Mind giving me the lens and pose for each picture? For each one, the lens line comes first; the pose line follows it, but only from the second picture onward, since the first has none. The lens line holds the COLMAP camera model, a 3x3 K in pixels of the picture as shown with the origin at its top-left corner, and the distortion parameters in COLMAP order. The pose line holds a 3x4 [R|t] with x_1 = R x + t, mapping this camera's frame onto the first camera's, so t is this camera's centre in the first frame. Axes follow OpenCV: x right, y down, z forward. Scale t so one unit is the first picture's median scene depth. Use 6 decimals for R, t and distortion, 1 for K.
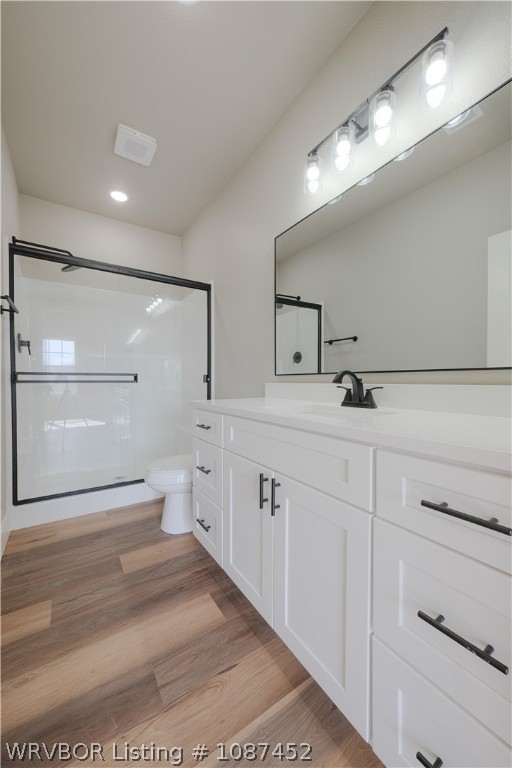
lens RADIAL K [[295.7, 0, 254.5], [0, 295.7, 385.9], [0, 0, 1]] dist [0.000221, -0.000040]
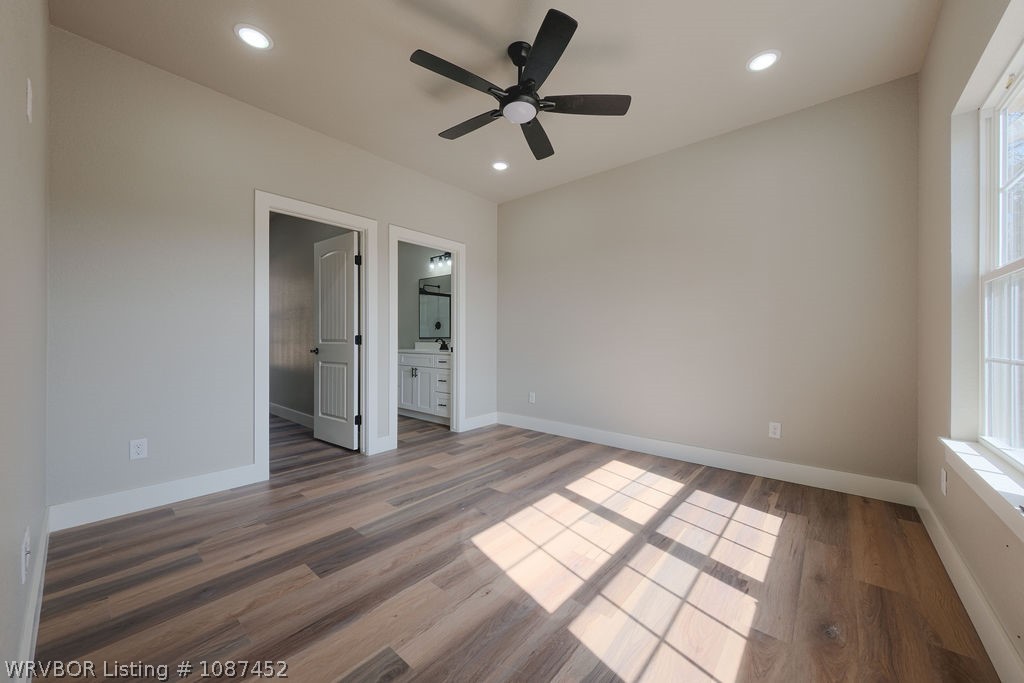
lens RADIAL K [[374.6, 0, 510.6], [0, 374.6, 338.0], [0, 0, 1]] dist [0.001151, -0.000007]
pose [[0.963051, 0.002337, 0.269308, -0.038789], [0.003951, 0.999732, -0.022805, 0.038197], [-0.269289, 0.023026, 0.962784, -2.775937]]
